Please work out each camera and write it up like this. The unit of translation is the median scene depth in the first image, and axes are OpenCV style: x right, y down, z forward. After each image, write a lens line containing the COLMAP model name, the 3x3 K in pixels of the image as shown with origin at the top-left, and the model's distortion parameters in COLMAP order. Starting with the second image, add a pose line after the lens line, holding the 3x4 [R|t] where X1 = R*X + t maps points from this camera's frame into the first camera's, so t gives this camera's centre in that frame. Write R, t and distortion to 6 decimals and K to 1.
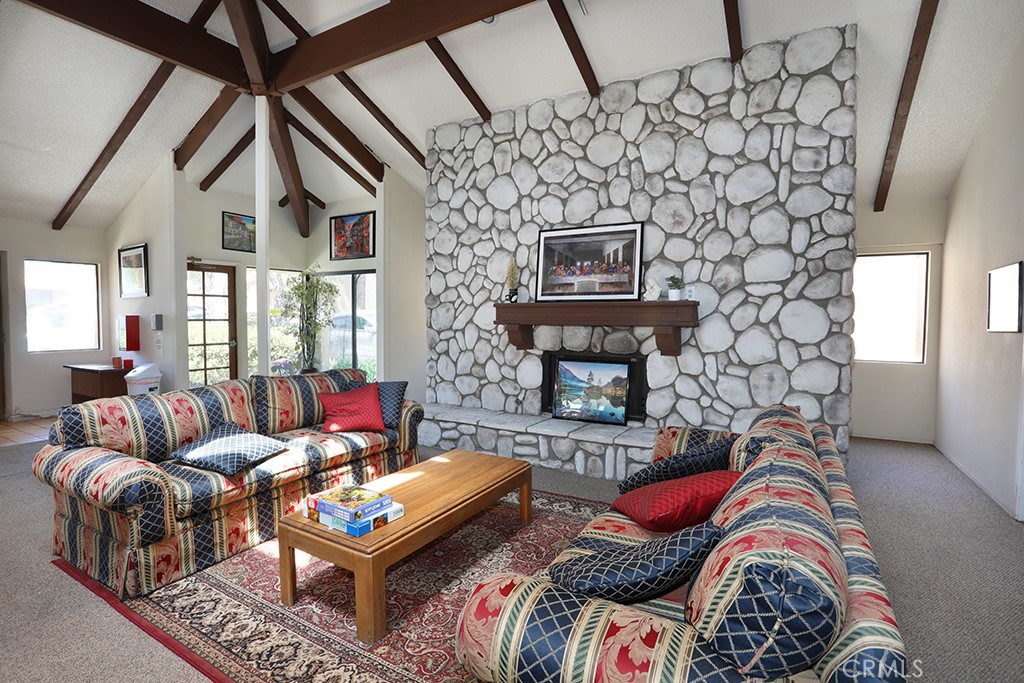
lens RADIAL K [[503.9, 0, 509.6], [0, 503.9, 339.8], [0, 0, 1]] dist [-0.058942, 0.022375]
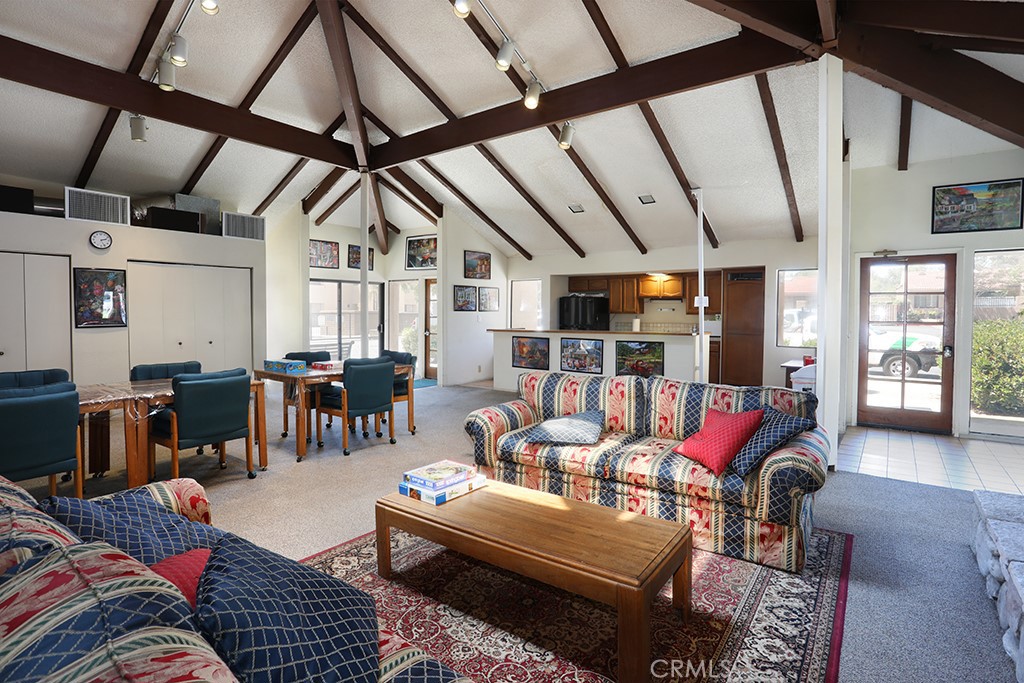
lens RADIAL K [[503.9, 0, 522.7], [0, 503.9, 335.6], [0, 0, 1]] dist [-0.058942, 0.022375]
pose [[-0.088025, 0.036837, -0.995437, 0.426879], [-0.051752, 0.997797, 0.041500, -0.029864], [0.994773, 0.055169, -0.085925, 0.672013]]
